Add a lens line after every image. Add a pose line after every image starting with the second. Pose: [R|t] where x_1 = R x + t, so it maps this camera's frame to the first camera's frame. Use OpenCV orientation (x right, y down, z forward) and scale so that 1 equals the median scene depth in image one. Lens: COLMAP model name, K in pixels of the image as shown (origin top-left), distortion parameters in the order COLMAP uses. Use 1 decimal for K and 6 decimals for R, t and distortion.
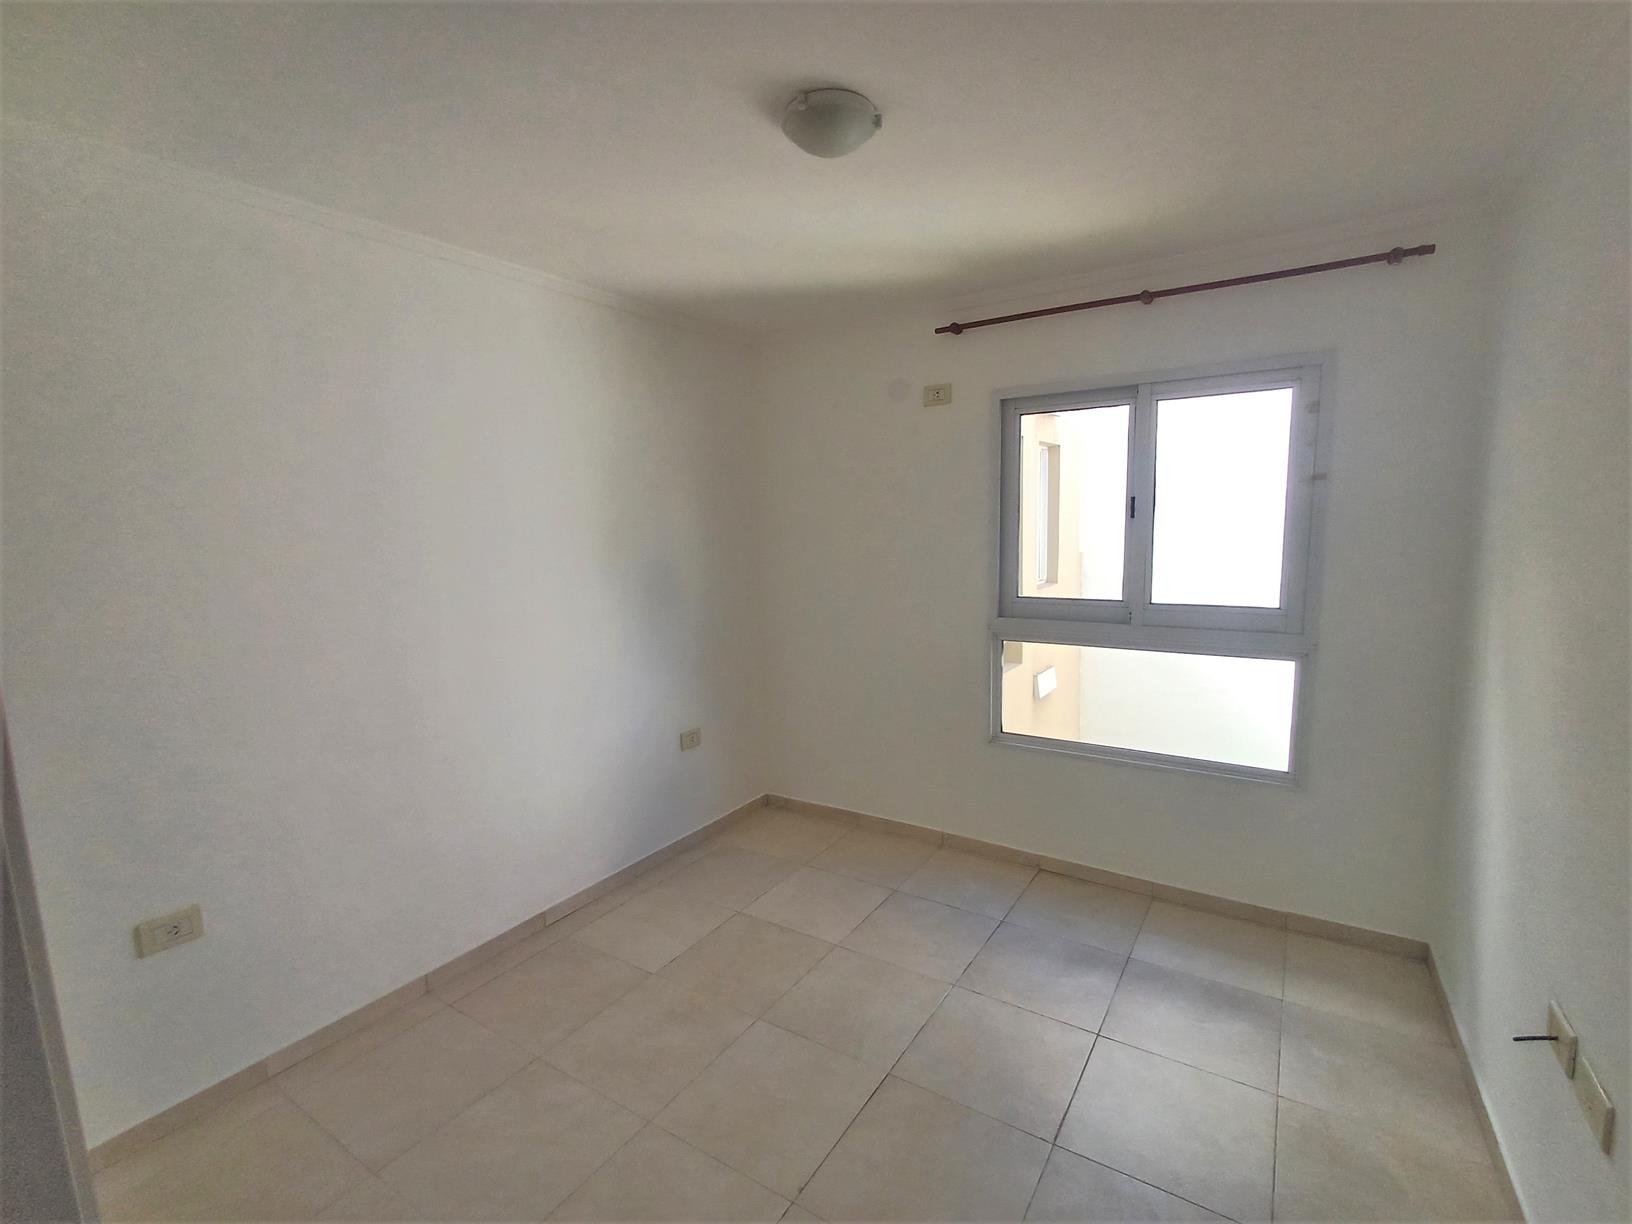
lens RADIAL K [[735.8, 0, 832.4], [0, 735.8, 624.2], [0, 0, 1]] dist [-0.001541, 0.000236]
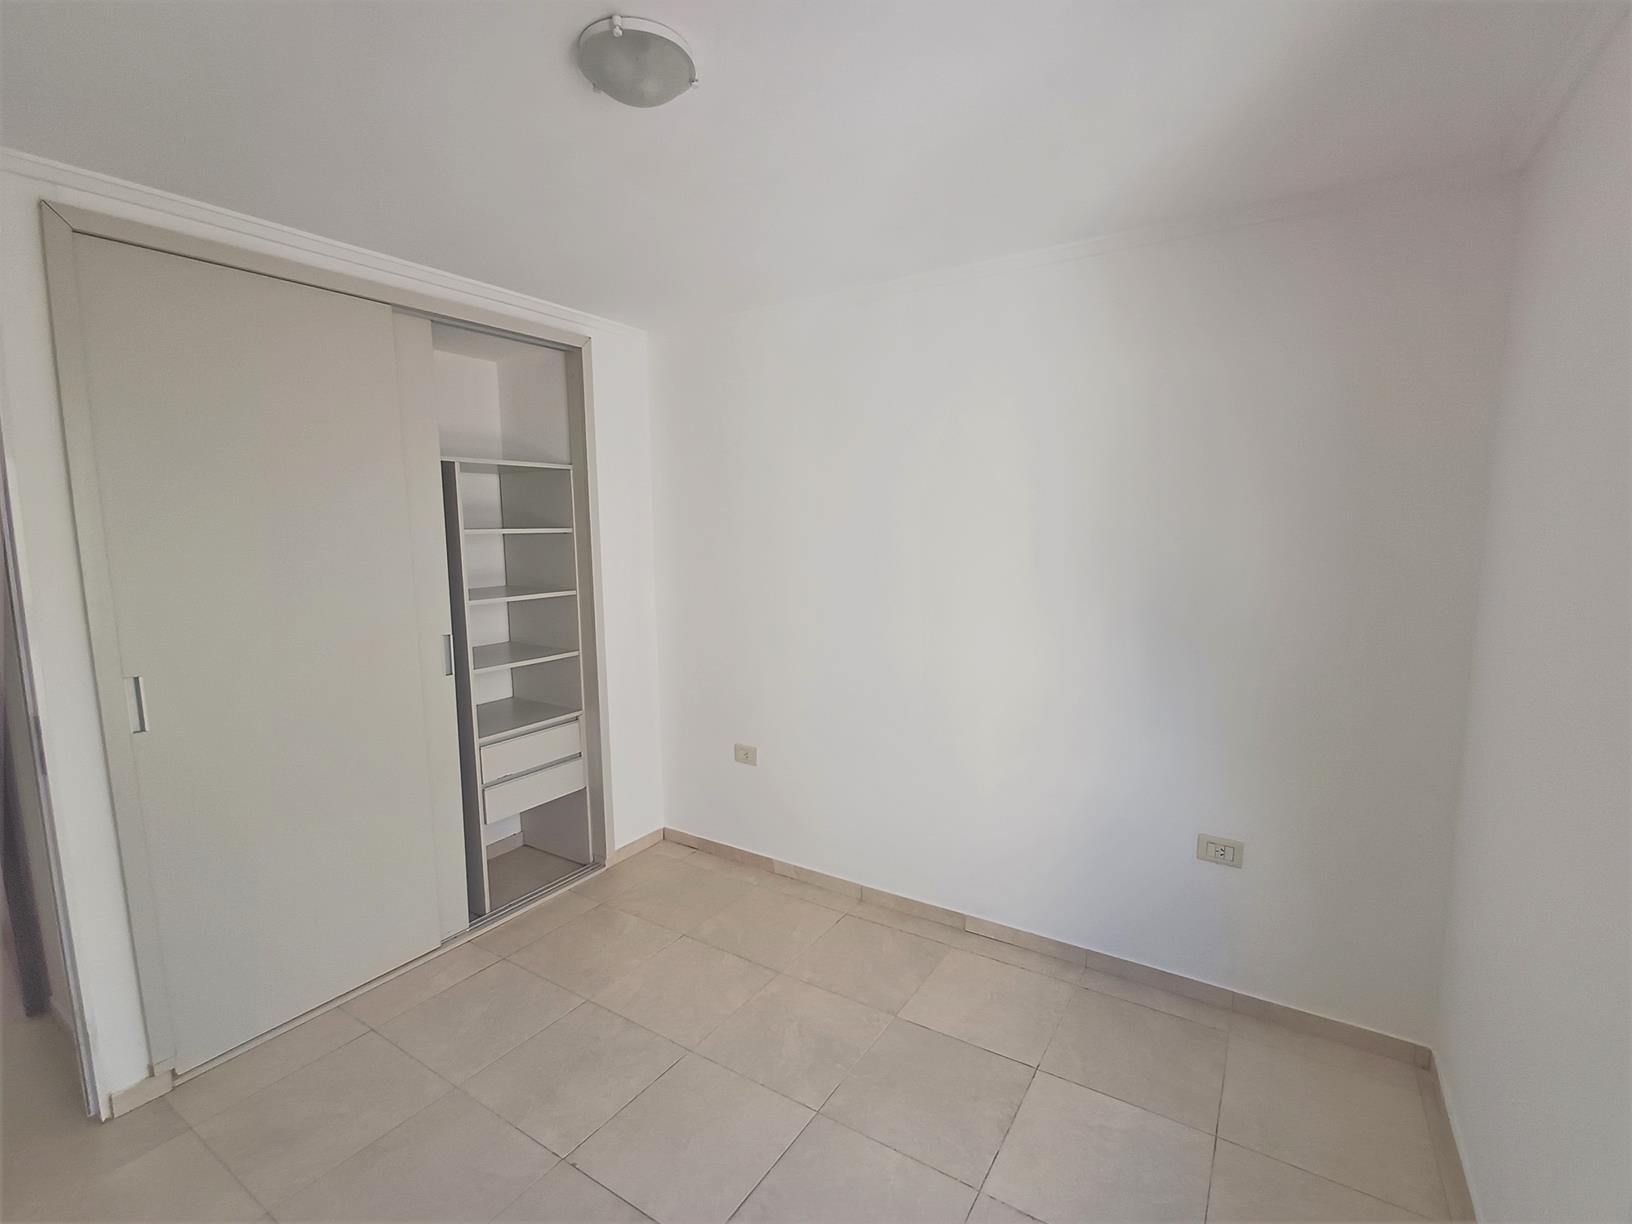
lens RADIAL K [[735.8, 0, 832.4], [0, 735.8, 624.2], [0, 0, 1]] dist [-0.001541, 0.000236]
pose [[0.005983, 0.161180, -0.986907, 0.535528], [-0.127114, 0.979041, 0.159124, -0.133713], [0.991870, 0.124497, 0.026346, 0.749618]]
